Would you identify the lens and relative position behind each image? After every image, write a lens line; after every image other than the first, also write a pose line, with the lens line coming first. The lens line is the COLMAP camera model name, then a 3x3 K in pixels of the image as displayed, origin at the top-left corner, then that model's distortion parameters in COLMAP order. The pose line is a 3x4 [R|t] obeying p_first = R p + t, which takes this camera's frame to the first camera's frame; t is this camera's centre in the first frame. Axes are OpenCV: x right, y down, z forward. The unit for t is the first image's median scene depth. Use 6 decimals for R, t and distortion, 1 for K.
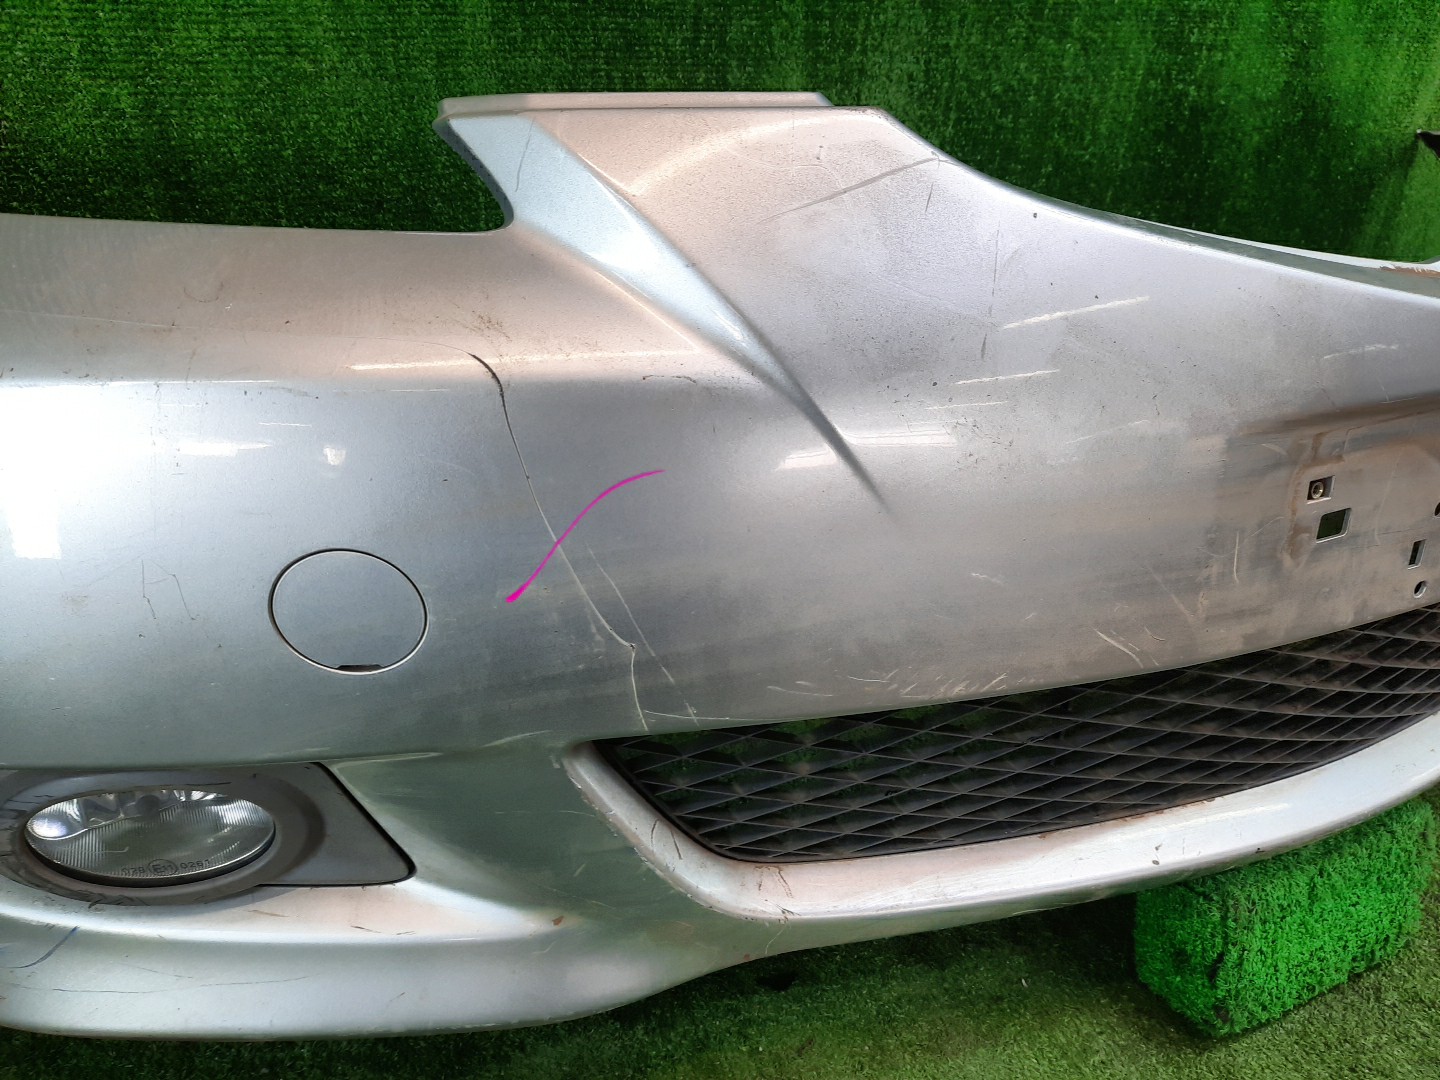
lens RADIAL K [[1055.4, 0, 720.0], [0, 1055.4, 540.0], [0, 0, 1]] dist [0.003734, 0.003691]
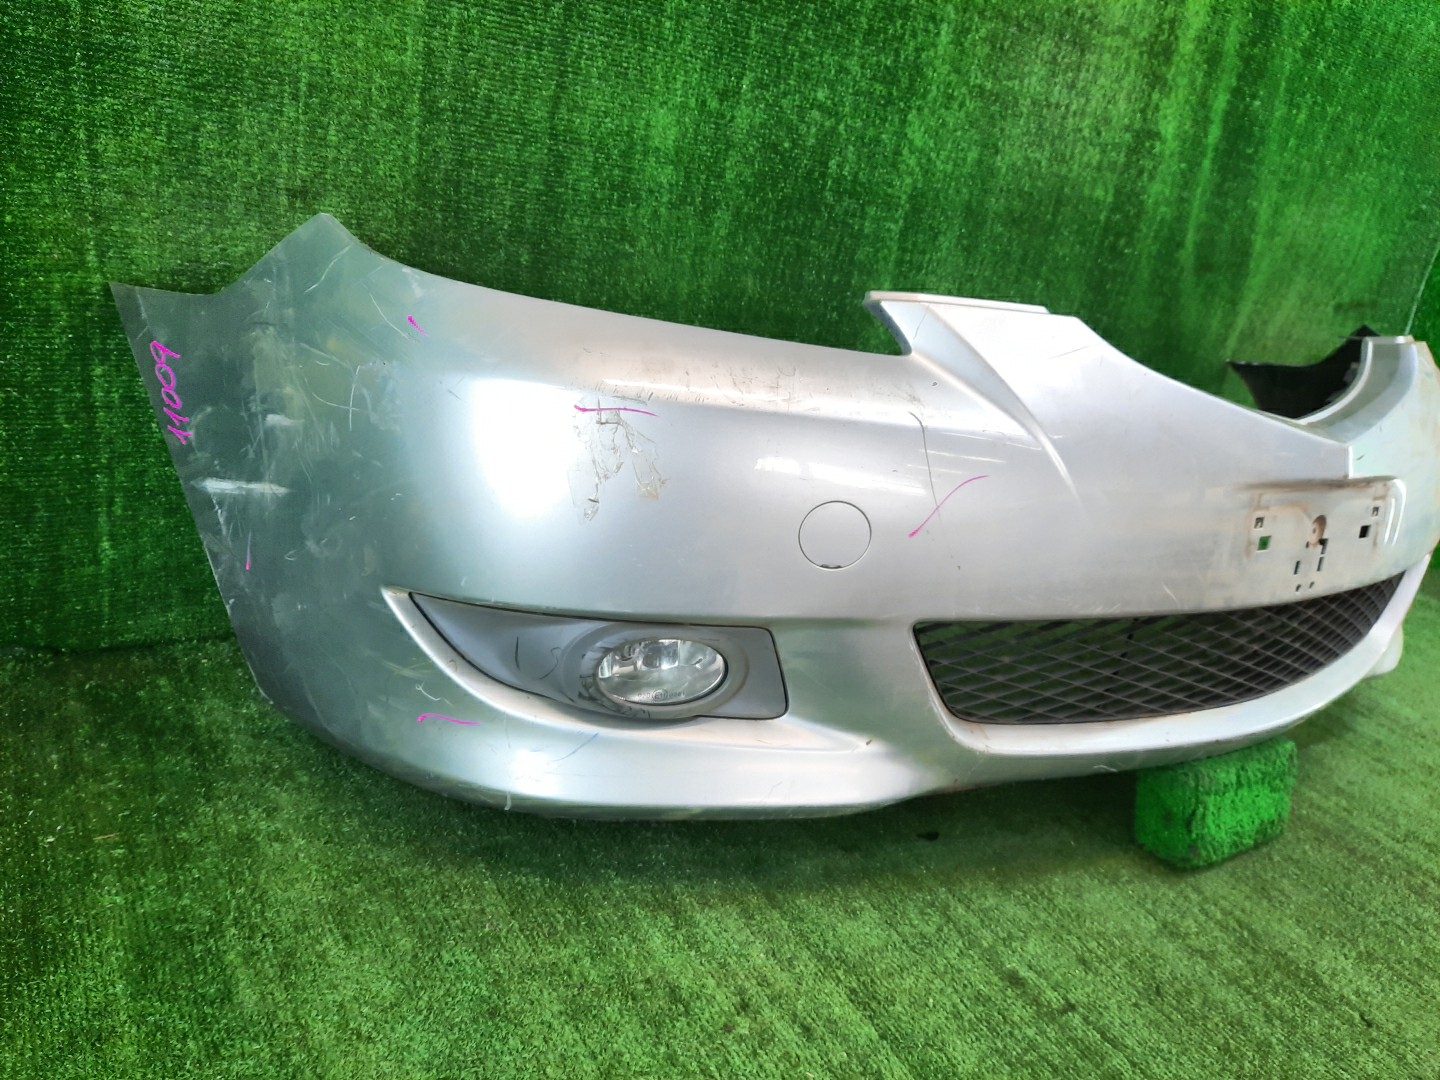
lens RADIAL K [[1042.1, 0, 720.0], [0, 1042.1, 543.2], [0, 0, 1]] dist [0.043512, -0.057722]
pose [[0.982837, 0.066684, 0.172002, -0.601577], [-0.040346, 0.987509, -0.152308, 0.260195], [-0.180010, 0.142755, 0.973251, -0.572878]]
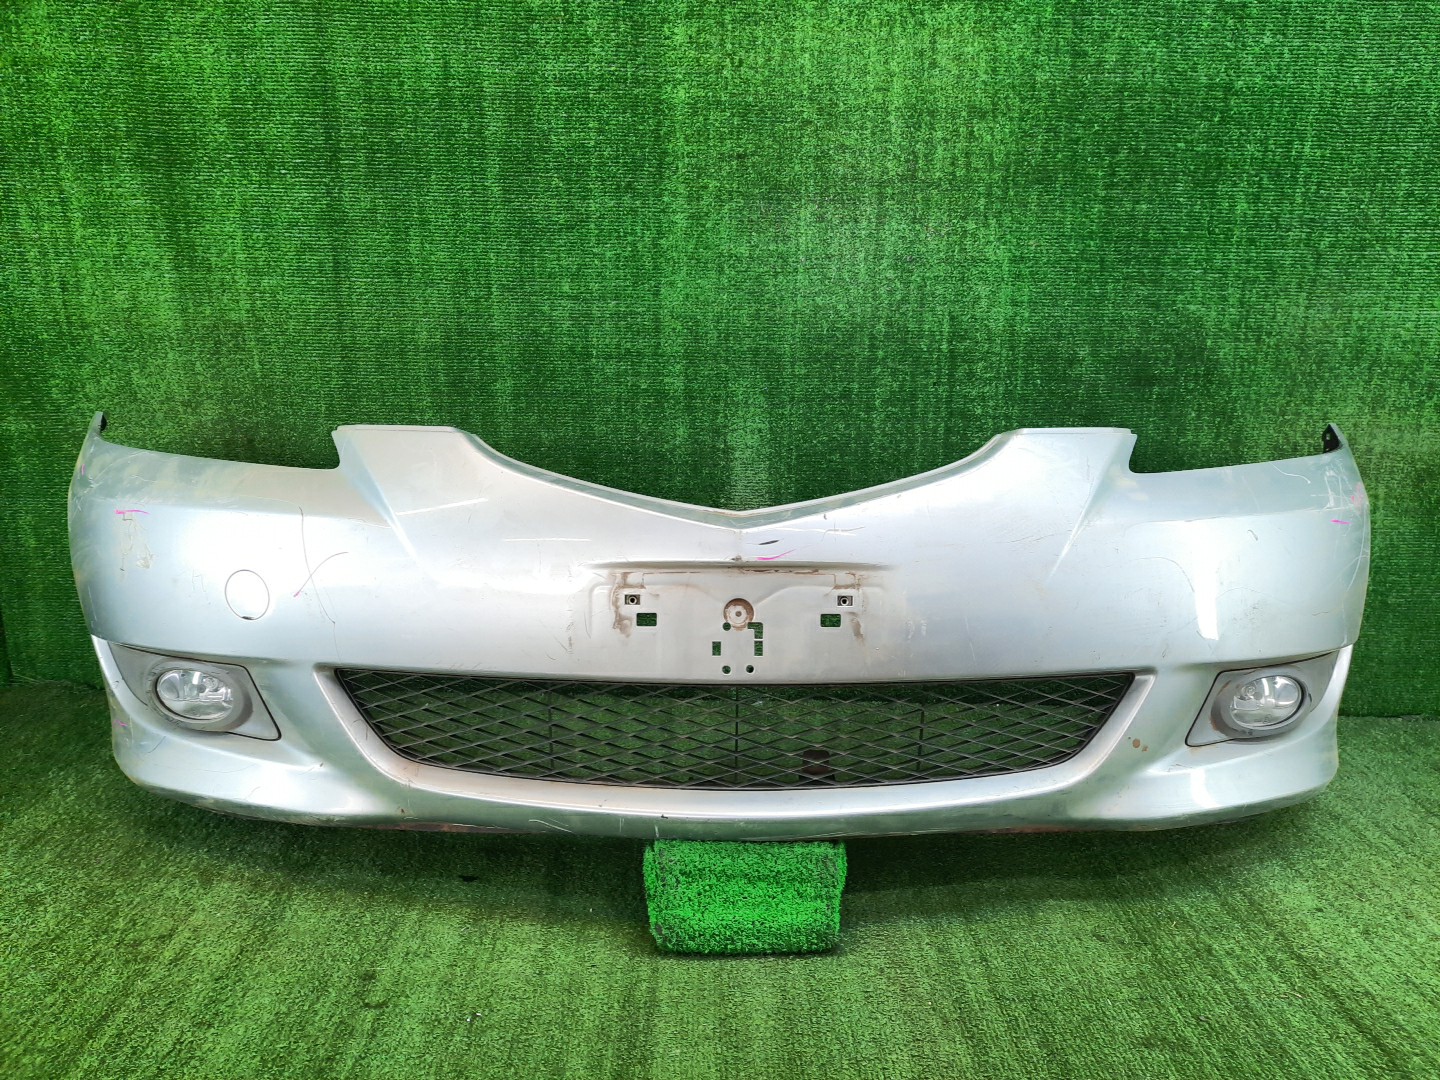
lens RADIAL K [[1042.1, 0, 720.0], [0, 1042.1, 543.2], [0, 0, 1]] dist [0.043512, -0.057722]
pose [[0.916107, 0.062794, -0.395987, 1.245350], [-0.182034, 0.945137, -0.271255, 0.308702], [0.357229, 0.320581, 0.877277, -0.674962]]
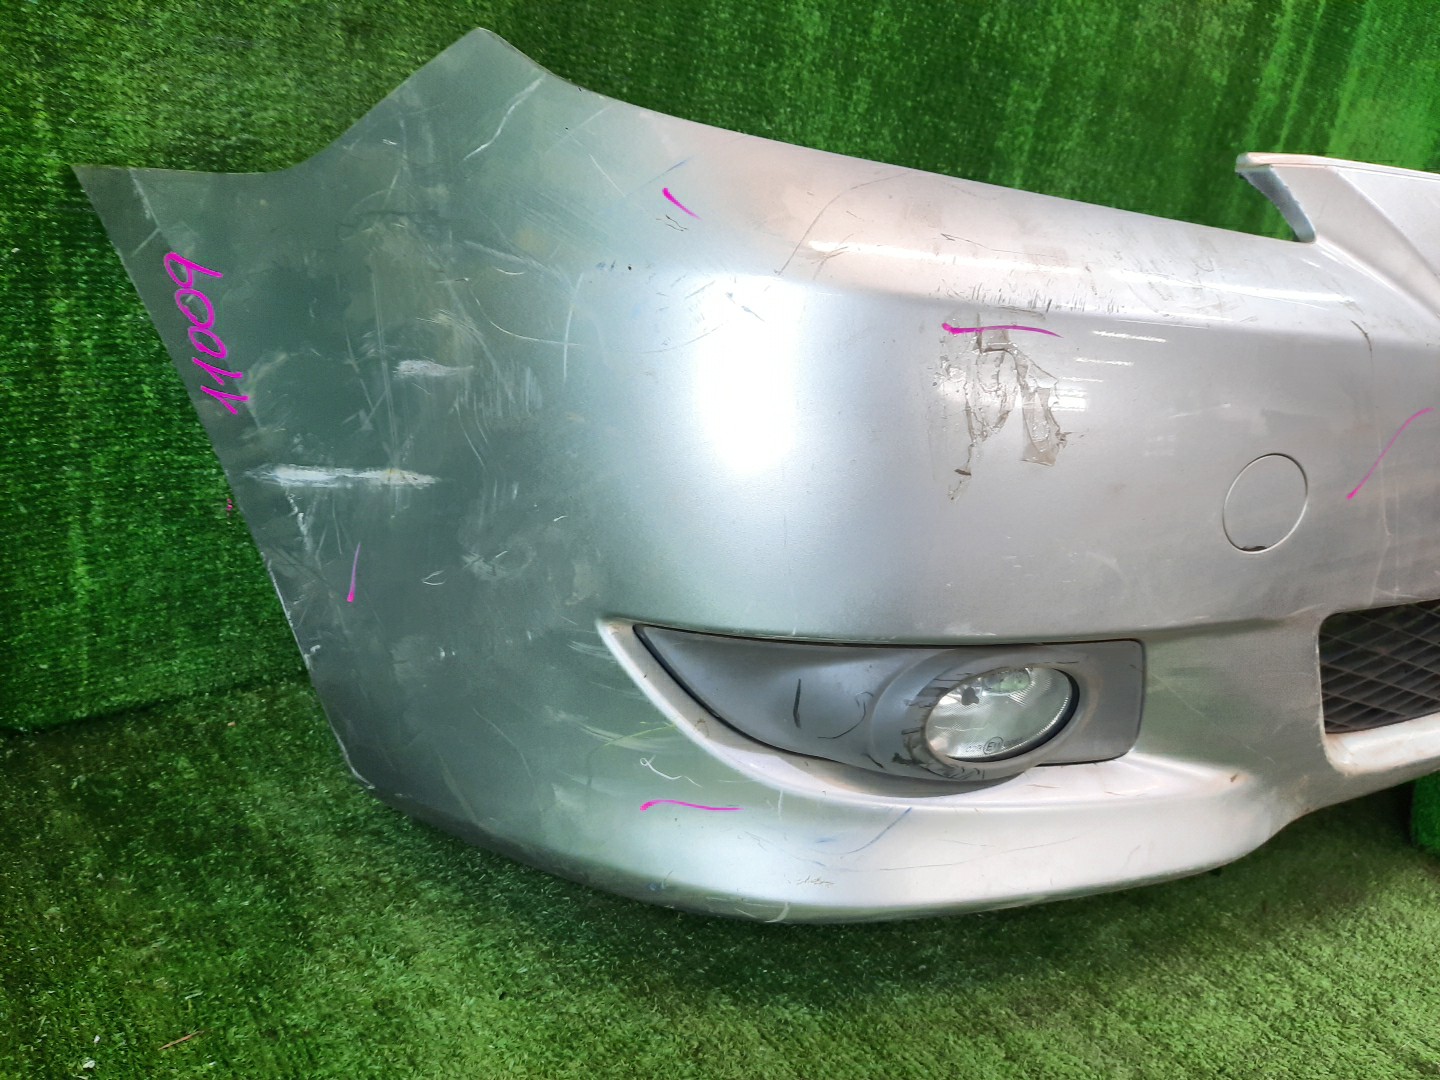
lens RADIAL K [[1055.4, 0, 720.0], [0, 1055.4, 540.0], [0, 0, 1]] dist [0.003734, 0.003691]
pose [[0.952642, 0.000102, 0.304094, -0.964210], [0.033659, 0.993820, -0.105779, 0.158490], [-0.302225, 0.111005, 0.946751, -0.050749]]
